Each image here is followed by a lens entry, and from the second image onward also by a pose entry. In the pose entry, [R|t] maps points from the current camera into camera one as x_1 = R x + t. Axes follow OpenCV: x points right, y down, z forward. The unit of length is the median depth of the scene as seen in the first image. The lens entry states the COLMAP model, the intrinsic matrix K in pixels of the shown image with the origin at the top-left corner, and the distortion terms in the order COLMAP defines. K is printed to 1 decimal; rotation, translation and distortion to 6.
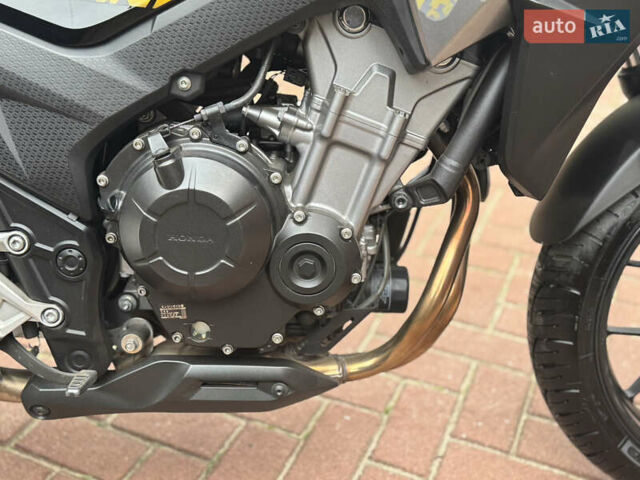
lens RADIAL K [[793.0, 0, 320.0], [0, 793.0, 240.0], [0, 0, 1]] dist [0.213278, -0.544381]
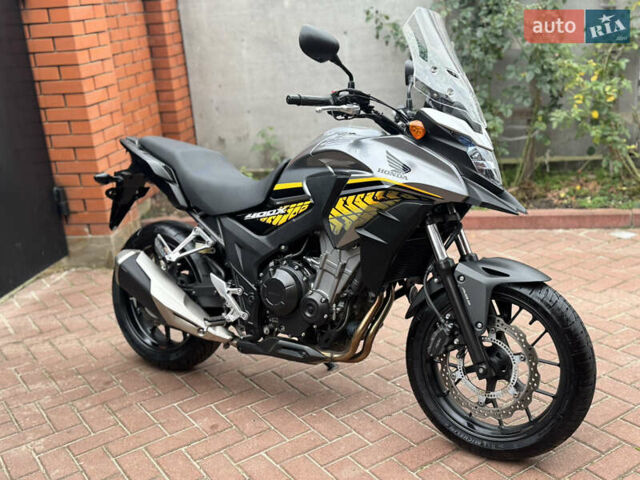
lens RADIAL K [[793.0, 0, 320.0], [0, 793.0, 240.0], [0, 0, 1]] dist [0.213278, -0.544381]
pose [[0.823678, 0.072560, -0.562396, 1.674404], [-0.184662, 0.972041, -0.145042, 0.205536], [0.536147, 0.223321, 0.814048, -1.476160]]
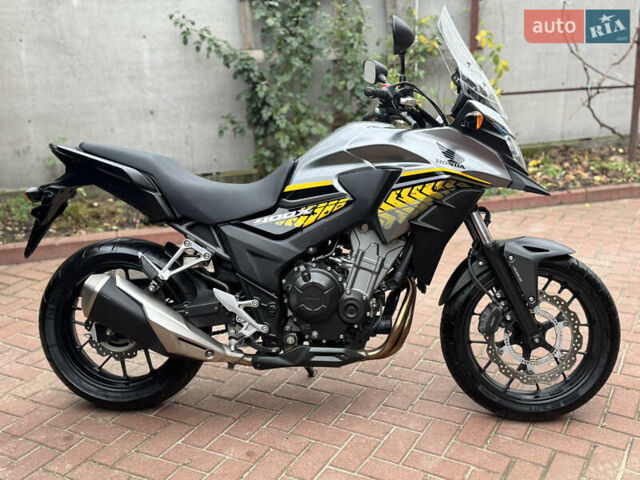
lens RADIAL K [[793.0, 0, 320.0], [0, 793.0, 240.0], [0, 0, 1]] dist [0.213278, -0.544381]
pose [[0.995028, -0.025092, -0.096380, 0.157034], [0.003701, 0.976389, -0.215987, 0.413093], [0.099524, 0.214557, 0.971628, -1.901745]]
